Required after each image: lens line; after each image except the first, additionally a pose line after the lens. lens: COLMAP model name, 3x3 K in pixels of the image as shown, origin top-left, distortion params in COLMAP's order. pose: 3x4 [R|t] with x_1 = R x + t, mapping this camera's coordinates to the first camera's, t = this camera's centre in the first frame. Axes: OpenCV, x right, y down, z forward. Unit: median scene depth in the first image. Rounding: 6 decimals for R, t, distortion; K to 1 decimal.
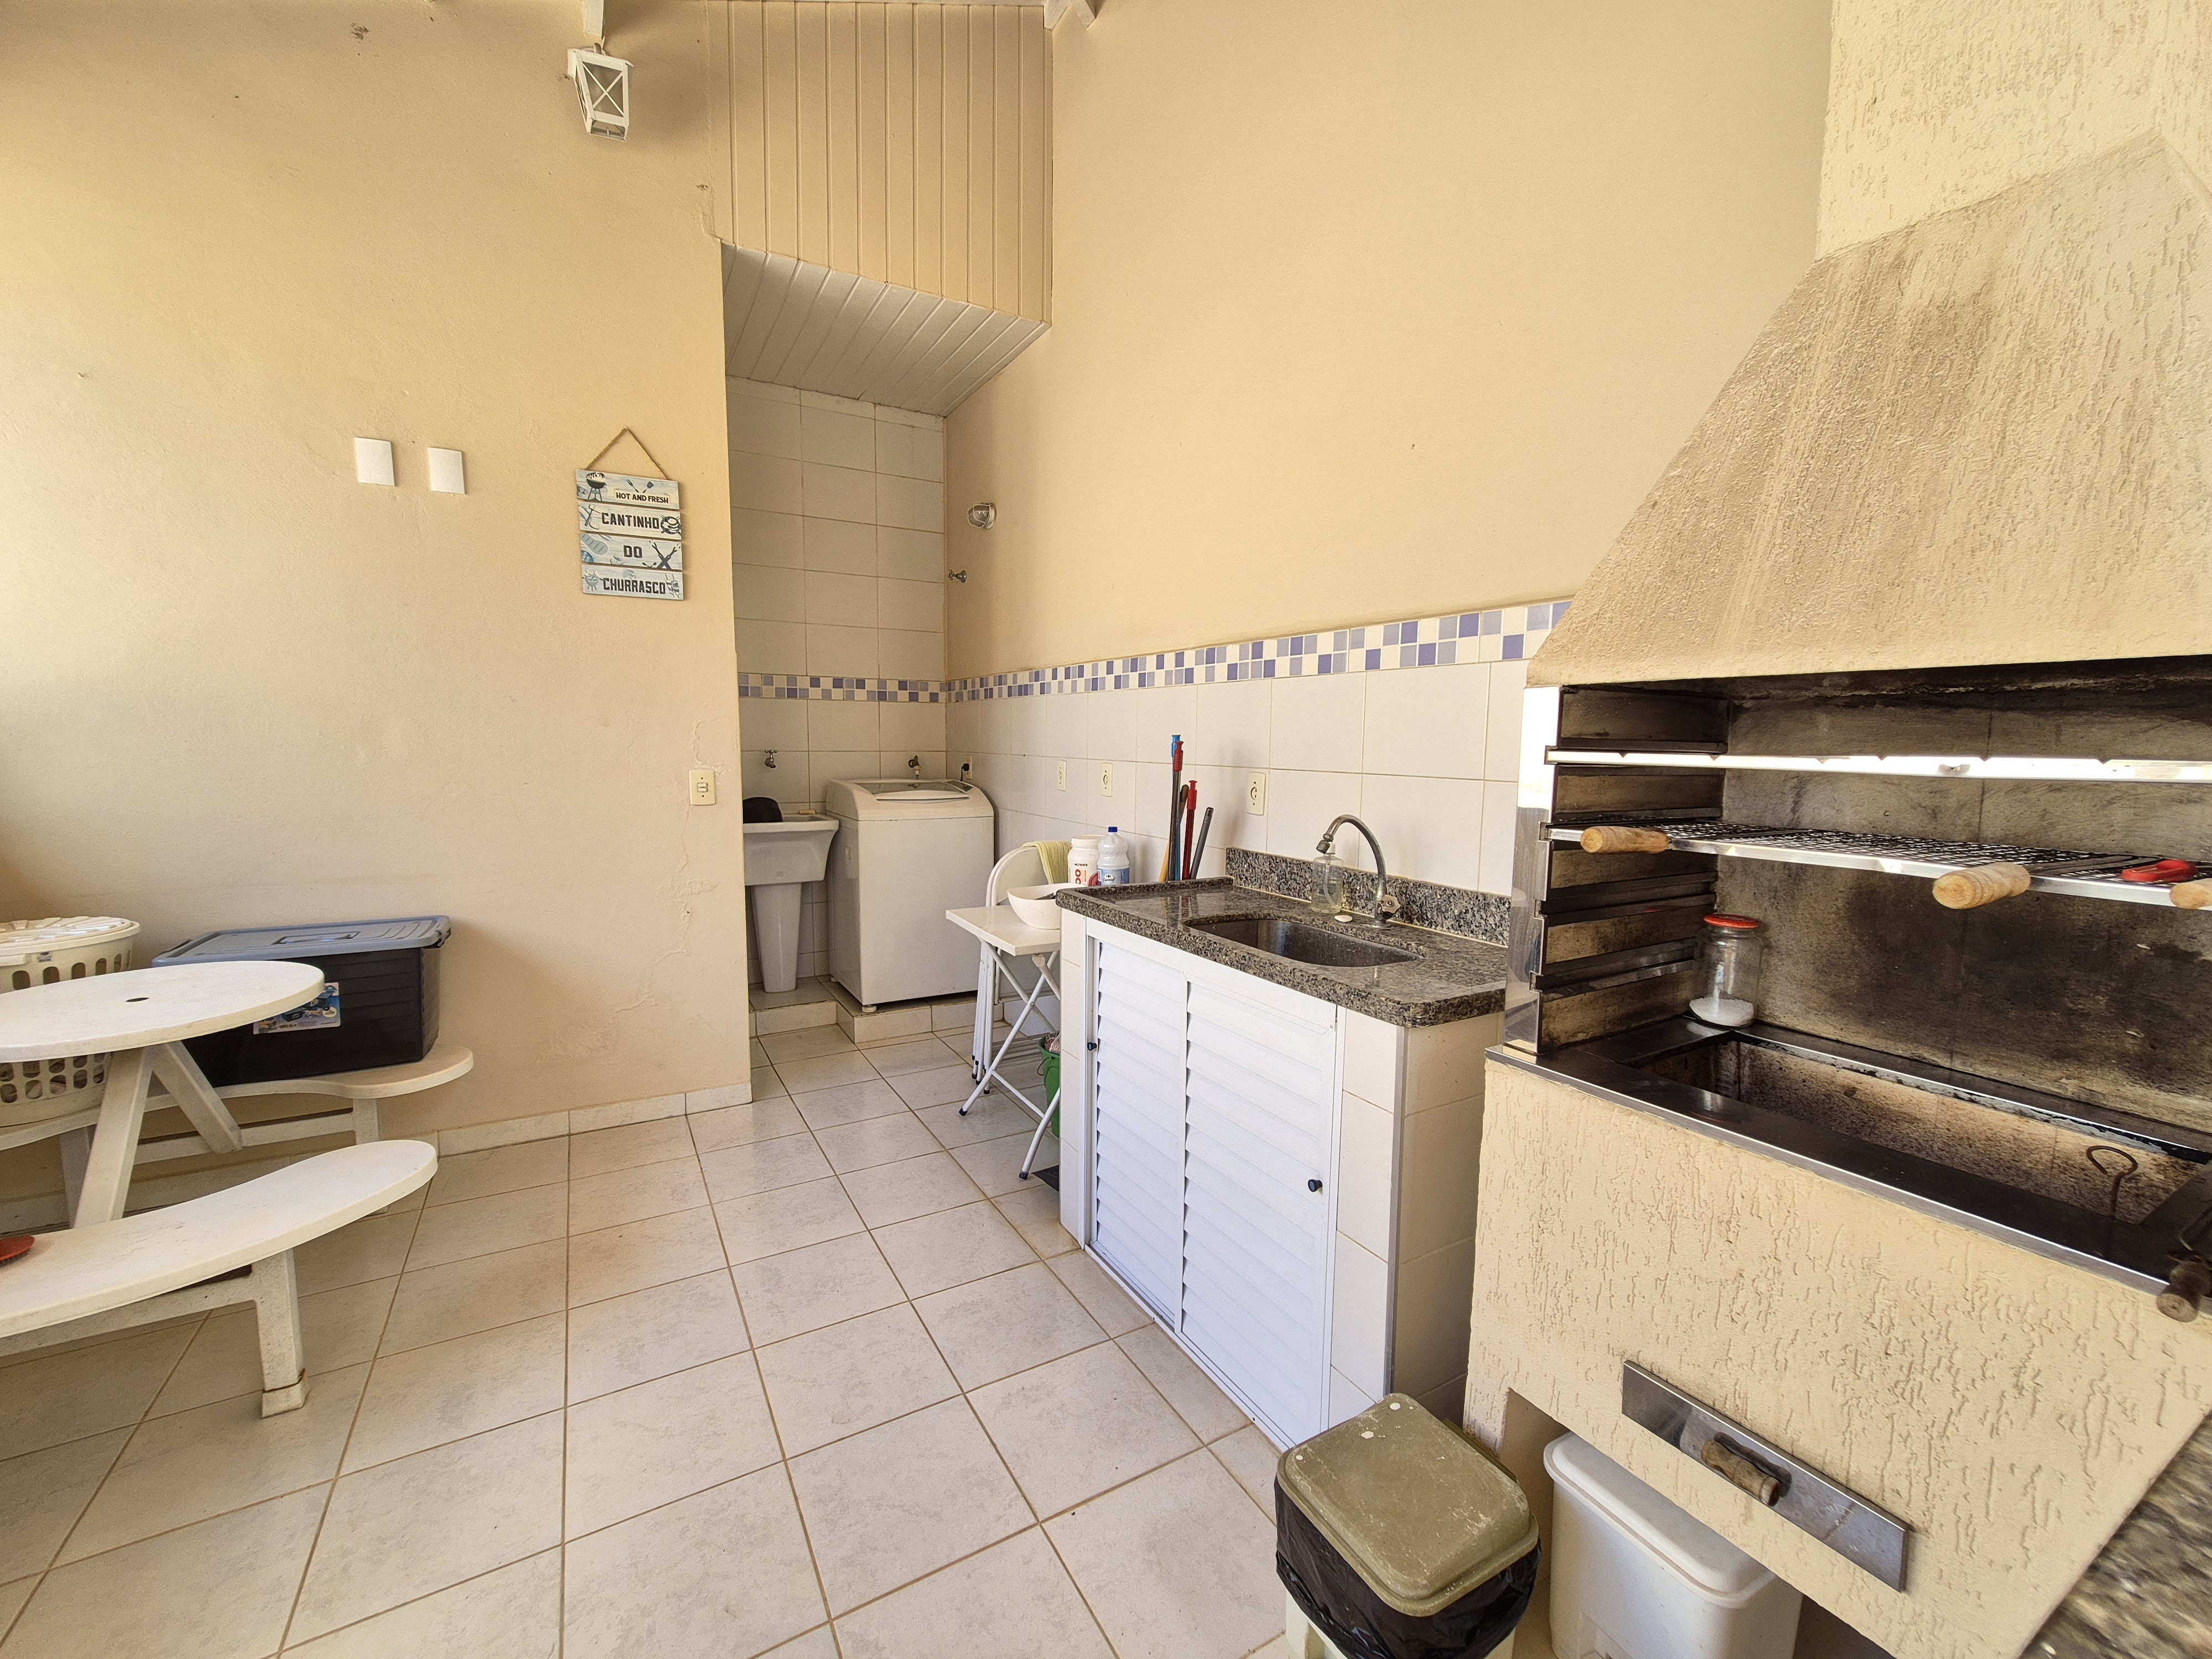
lens RADIAL K [[913.9, 0, 1103.4], [0, 913.9, 834.9], [0, 0, 1]] dist [0.003162, 0.000790]
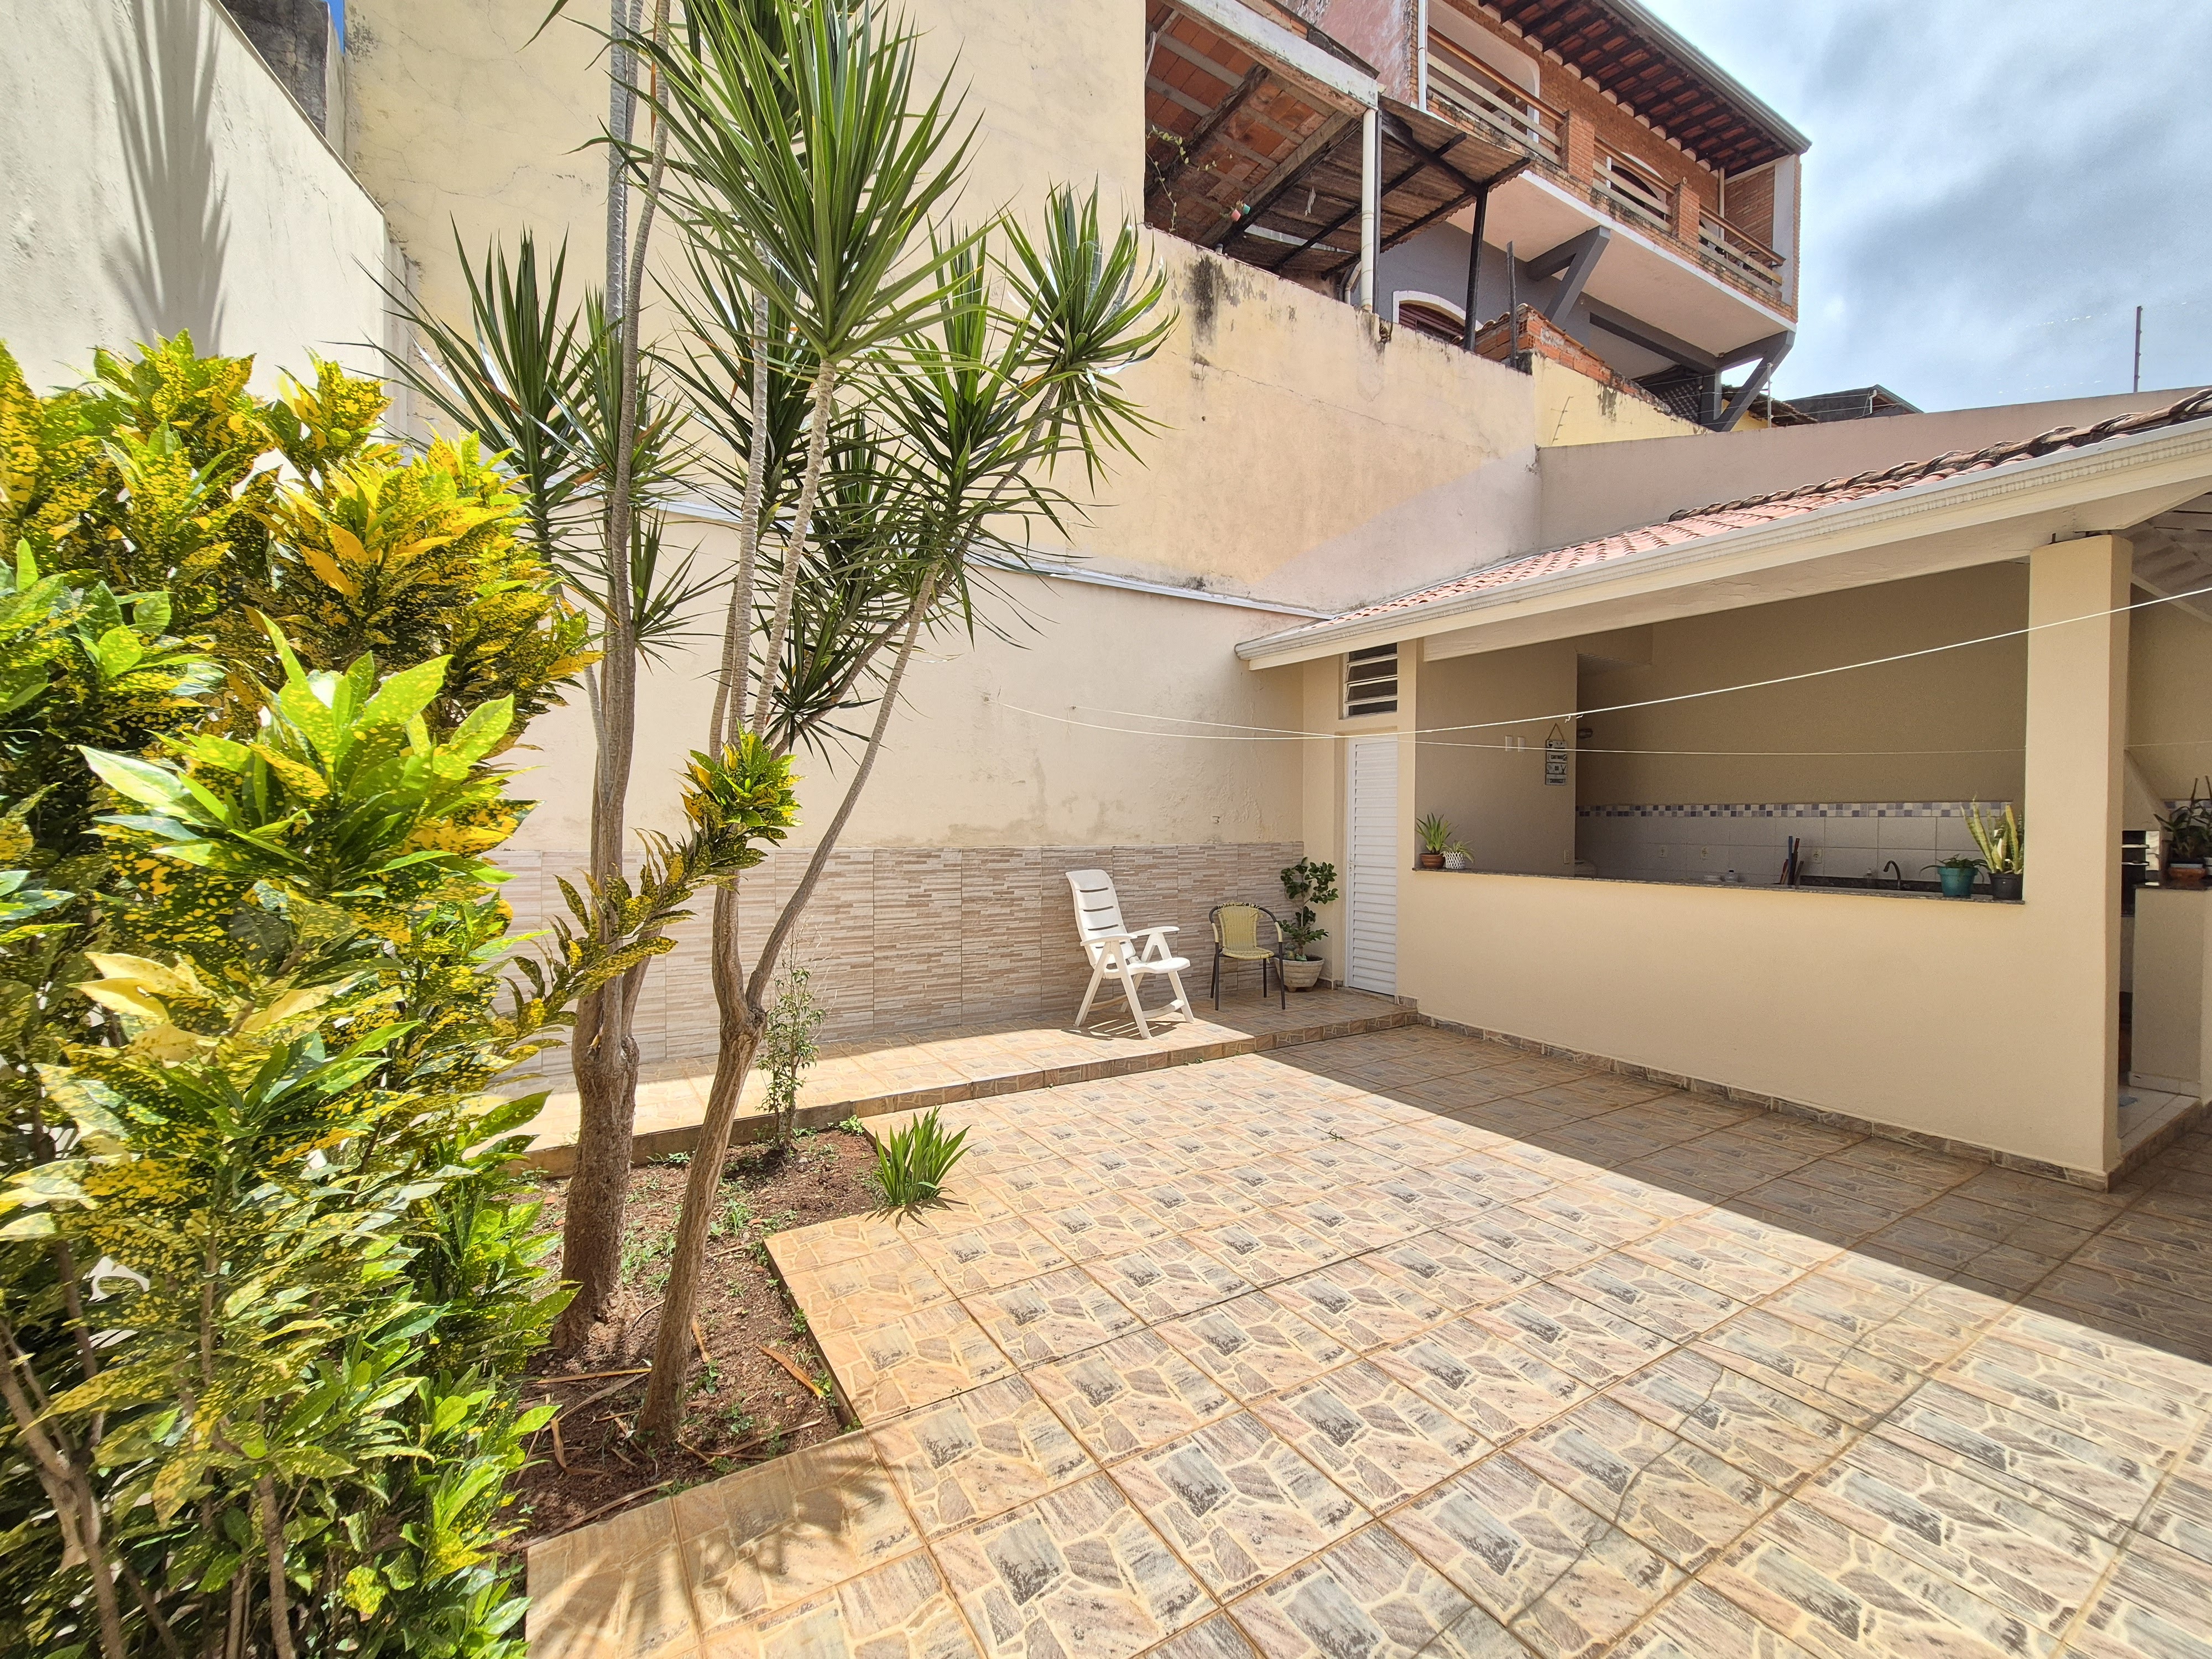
lens RADIAL K [[913.9, 0, 1101.6], [0, 913.9, 838.7], [0, 0, 1]] dist [0.003162, 0.000790]
pose [[0.999201, -0.005120, 0.039637, -2.230785], [0.008466, 0.996370, -0.084712, 0.127599], [-0.039059, 0.084980, 0.995617, -1.816087]]
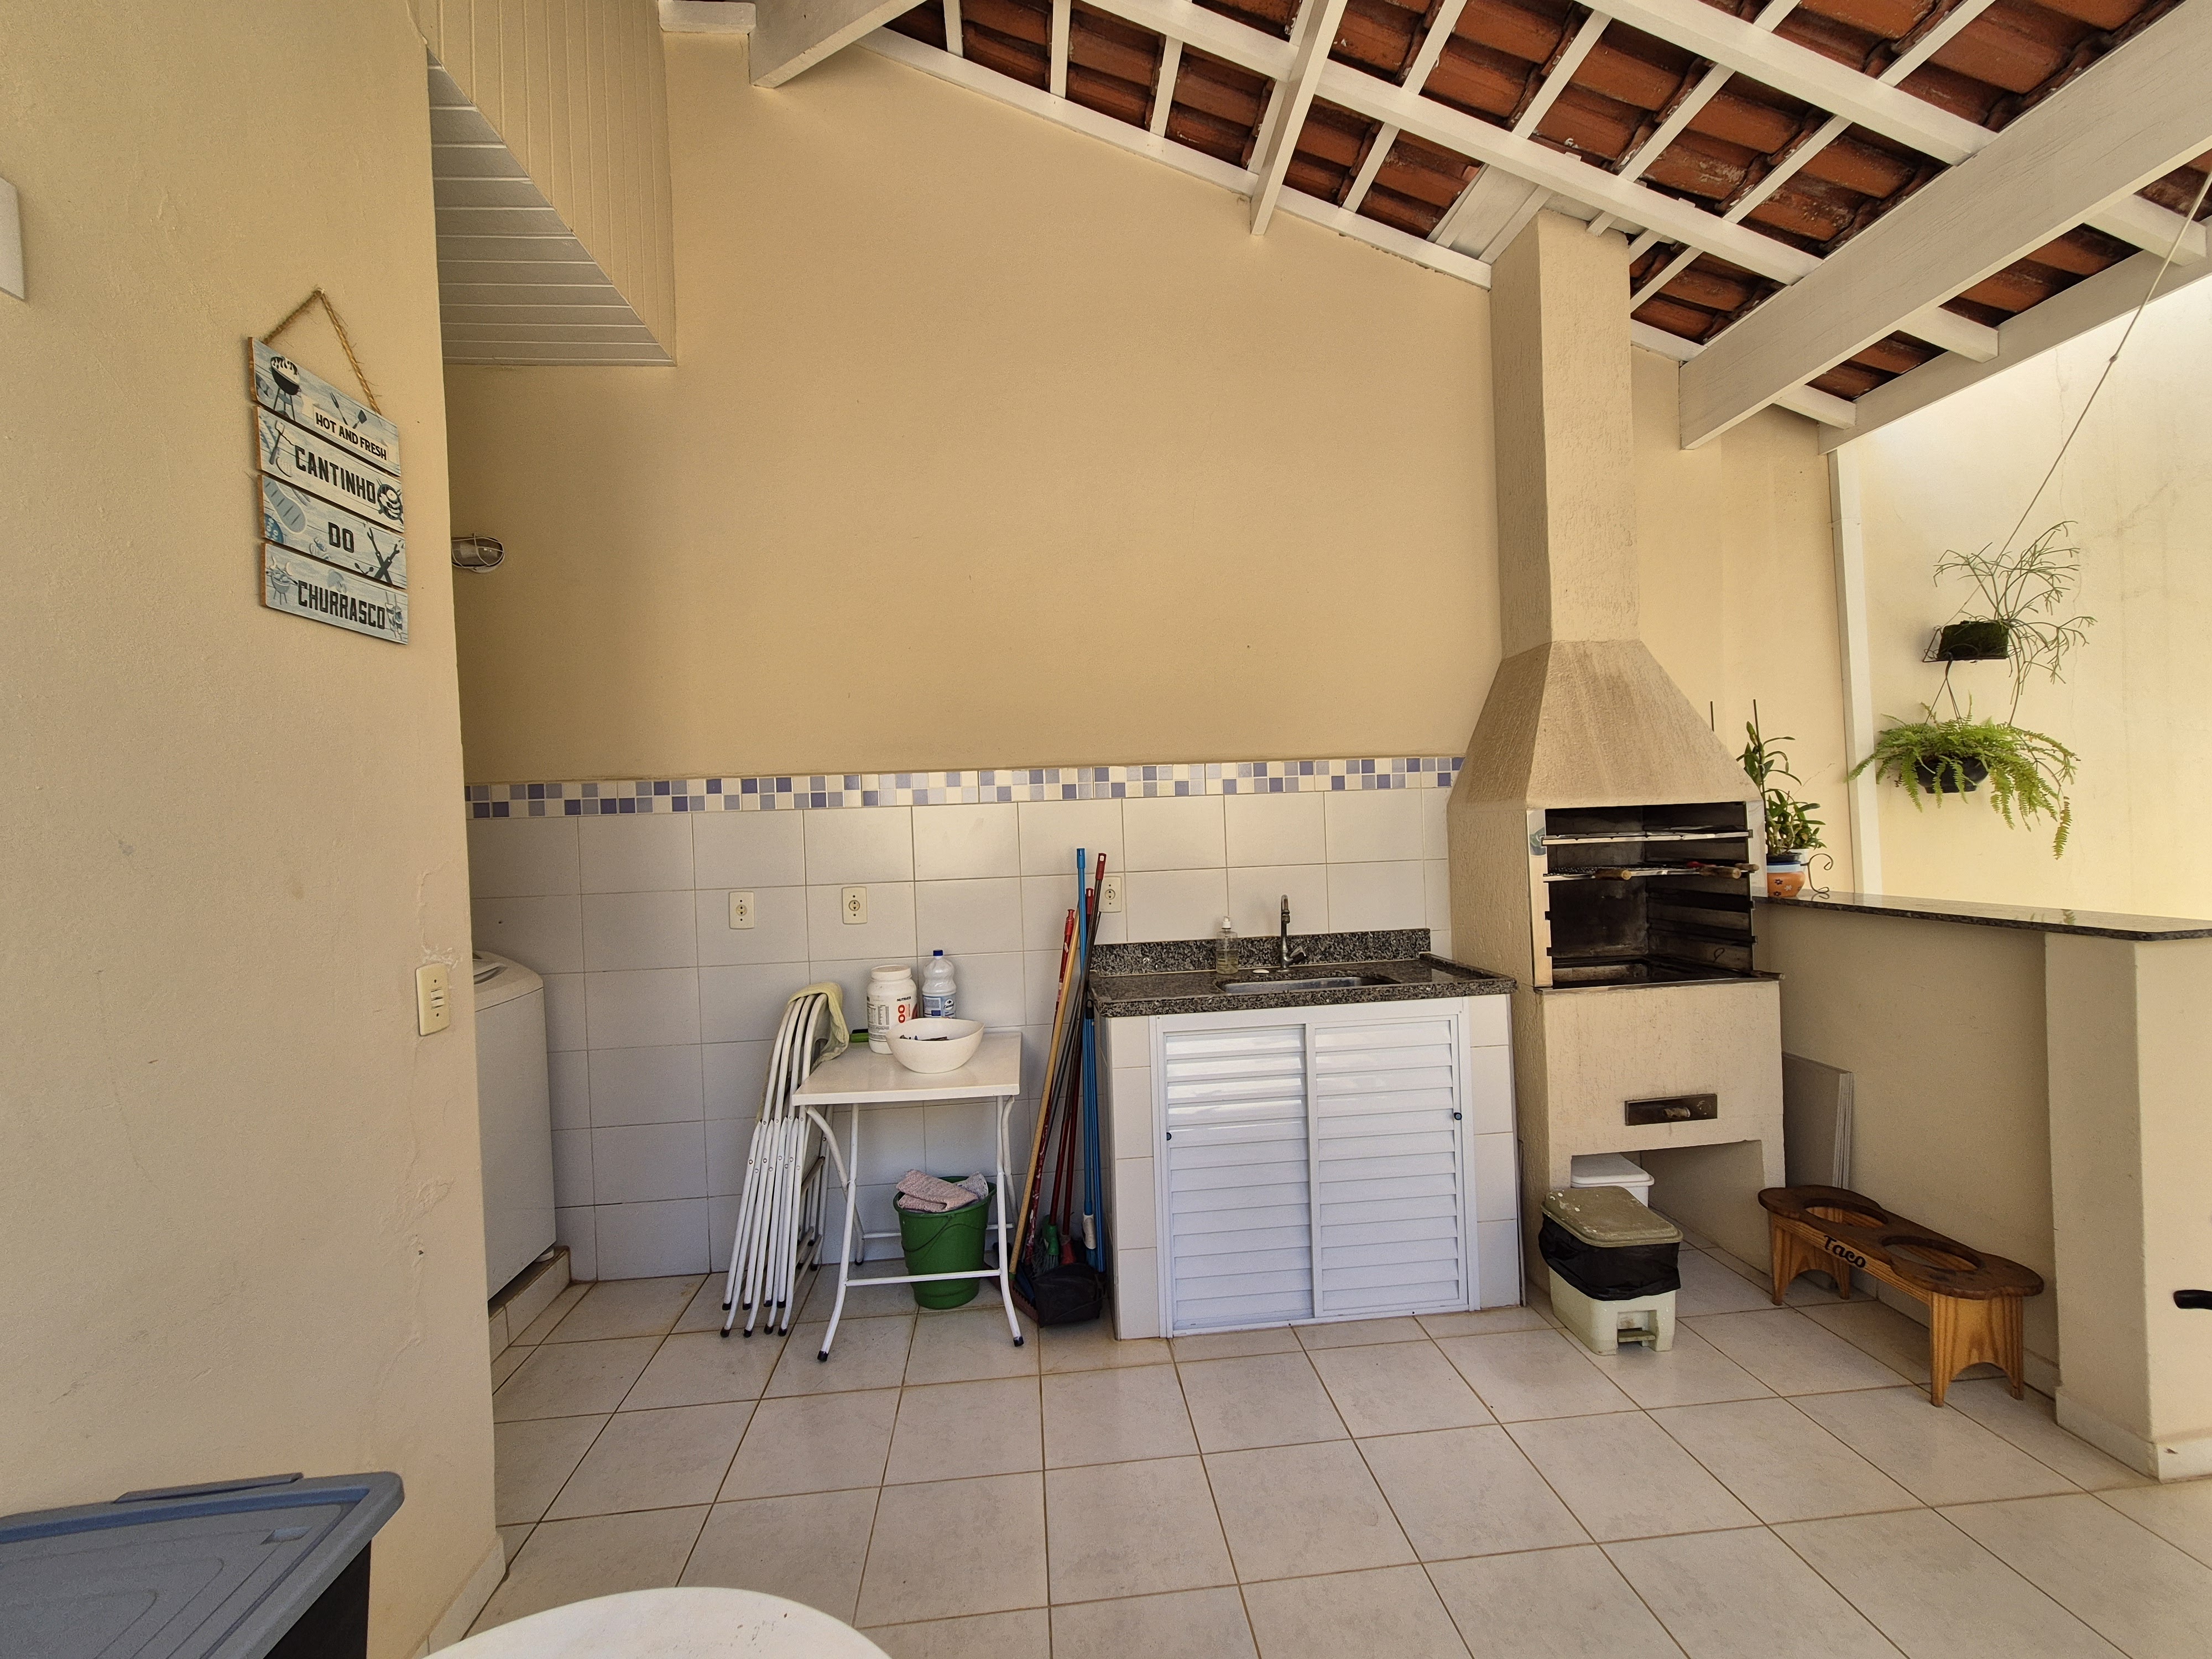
lens RADIAL K [[913.9, 0, 1113.0], [0, 913.9, 833.8], [0, 0, 1]] dist [0.003162, 0.000790]
pose [[0.409297, -0.035831, 0.911697, -0.915808], [0.137533, 0.990234, -0.022827, -0.097001], [-0.901976, 0.134732, 0.410228, 0.513210]]
